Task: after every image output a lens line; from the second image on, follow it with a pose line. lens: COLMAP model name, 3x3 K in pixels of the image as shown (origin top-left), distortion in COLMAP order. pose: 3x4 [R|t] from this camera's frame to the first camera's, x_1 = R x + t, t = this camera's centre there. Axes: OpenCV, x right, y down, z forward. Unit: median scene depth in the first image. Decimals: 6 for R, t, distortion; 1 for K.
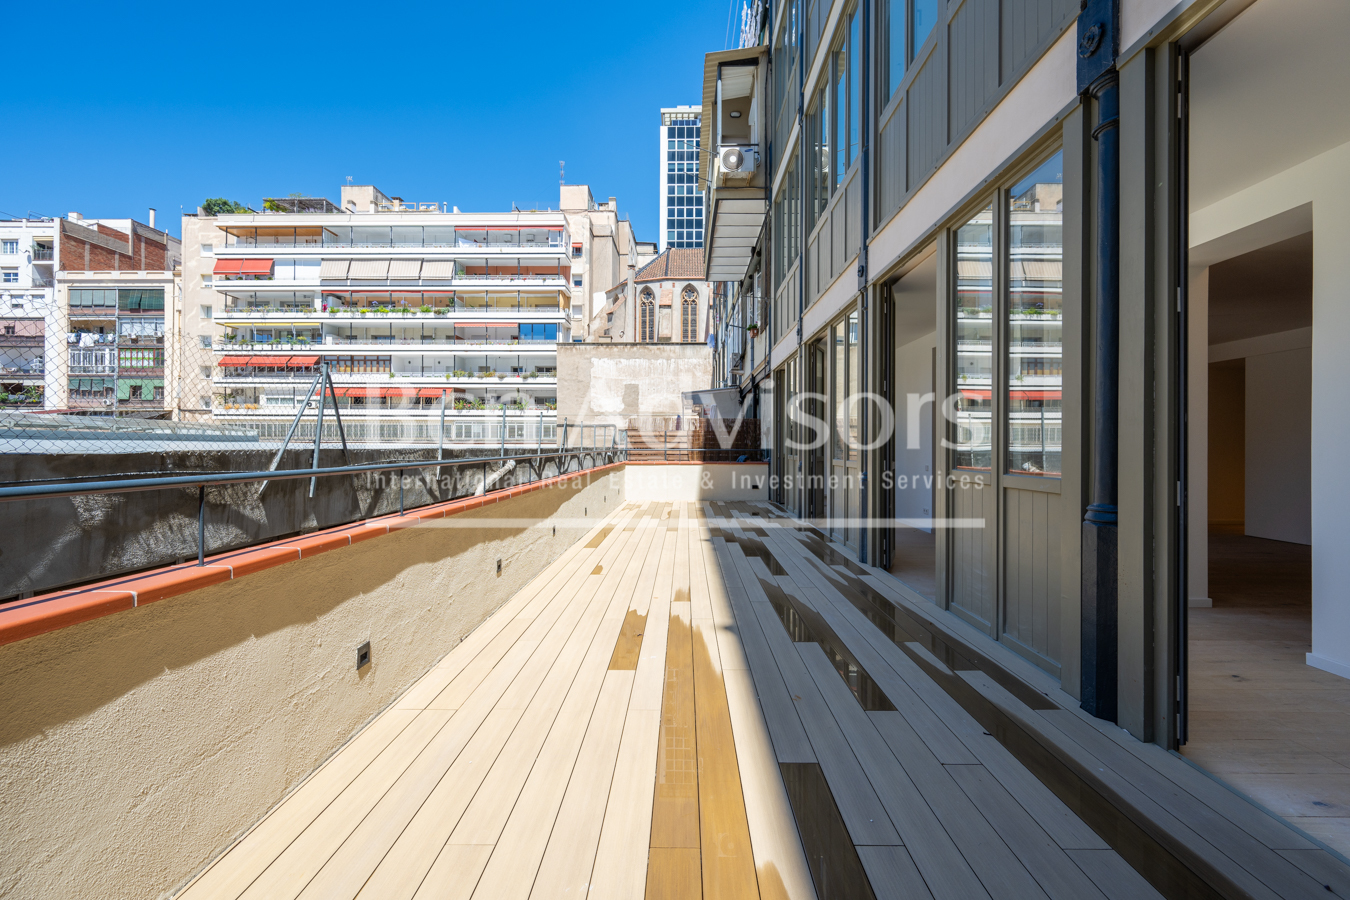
lens RADIAL K [[534.8, 0, 676.2], [0, 534.8, 450.0], [0, 0, 1]] dist [-0.001480, 0.000074]
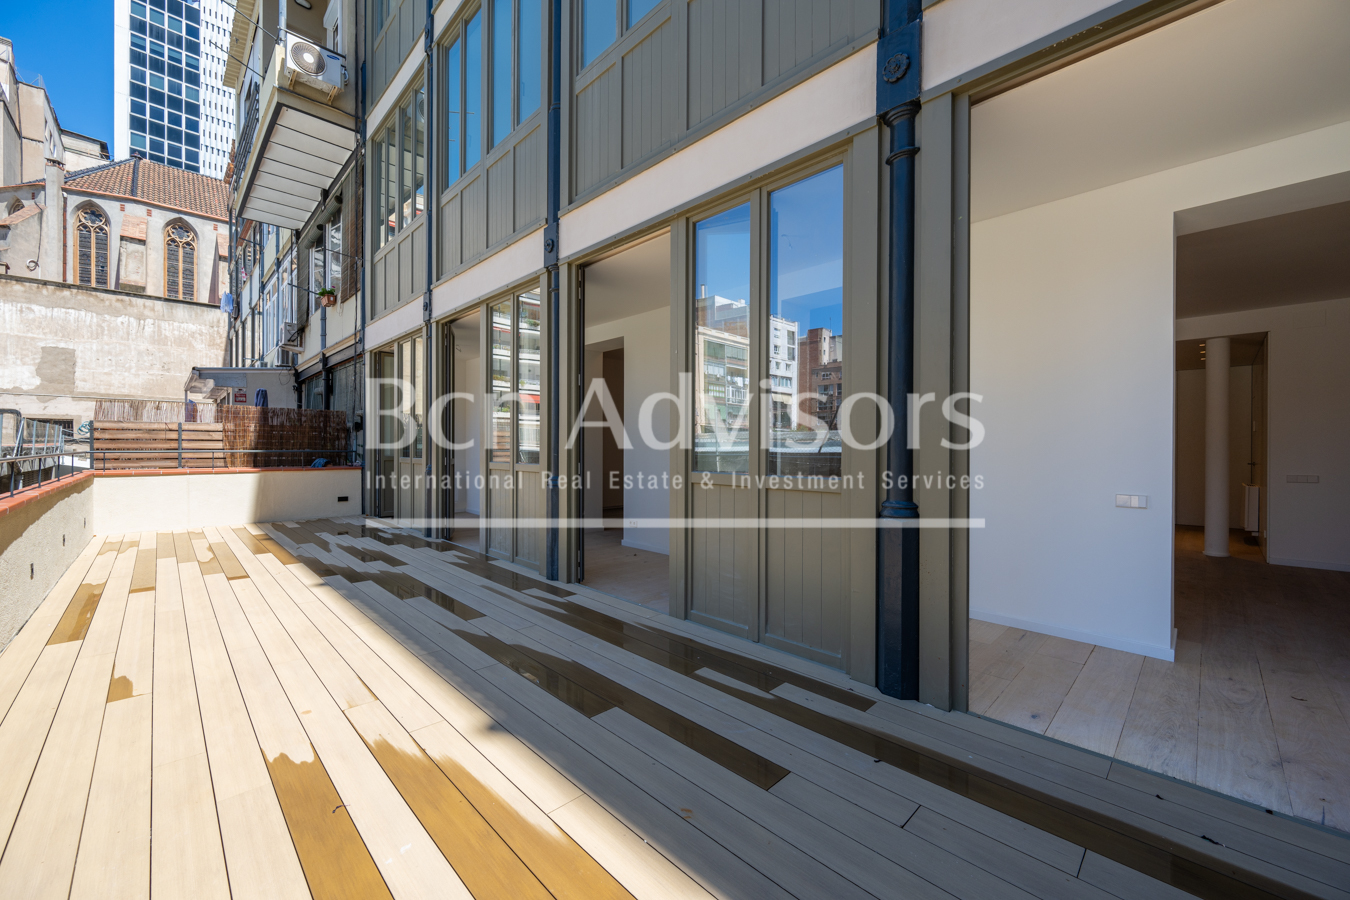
lens RADIAL K [[529.0, 0, 673.2], [0, 529.0, 450.5], [0, 0, 1]] dist [-0.001135, -0.000013]
pose [[0.699905, -0.003821, 0.714225, -0.051147], [0.003119, 0.999993, 0.002293, -0.000861], [-0.714229, 0.000622, 0.699912, 0.101100]]
